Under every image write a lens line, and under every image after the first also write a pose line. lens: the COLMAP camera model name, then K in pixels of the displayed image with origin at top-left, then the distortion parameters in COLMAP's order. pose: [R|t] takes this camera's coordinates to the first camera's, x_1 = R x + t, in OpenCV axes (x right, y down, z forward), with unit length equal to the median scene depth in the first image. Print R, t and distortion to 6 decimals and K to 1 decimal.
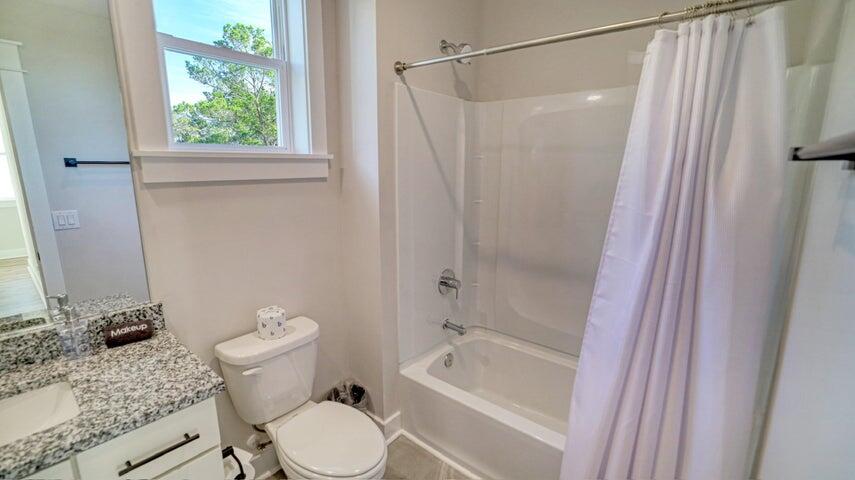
lens RADIAL K [[364.8, 0, 431.5], [0, 364.8, 239.5], [0, 0, 1]] dist [-0.050105, 0.016568]
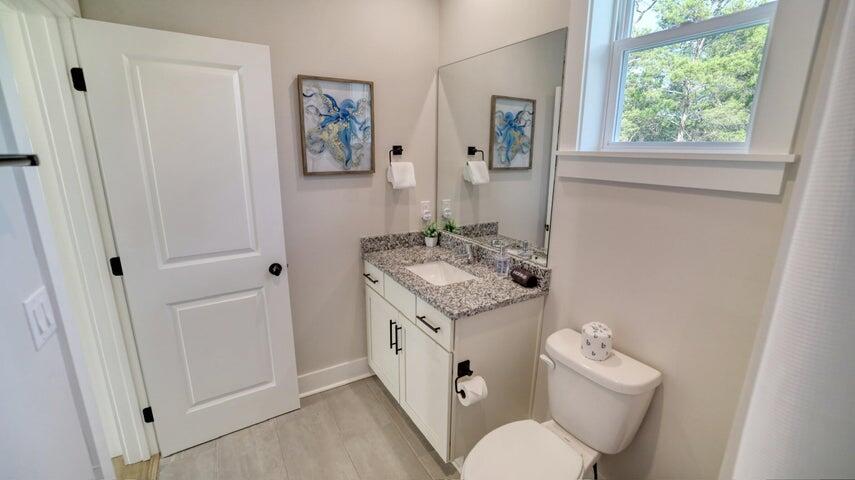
lens RADIAL K [[364.8, 0, 431.5], [0, 364.8, 239.5], [0, 0, 1]] dist [-0.050105, 0.016568]
pose [[-0.316126, 0.216939, -0.923581, 0.608423], [-0.201001, 0.936090, 0.288677, -0.238663], [0.927180, 0.276899, -0.252318, 1.001810]]
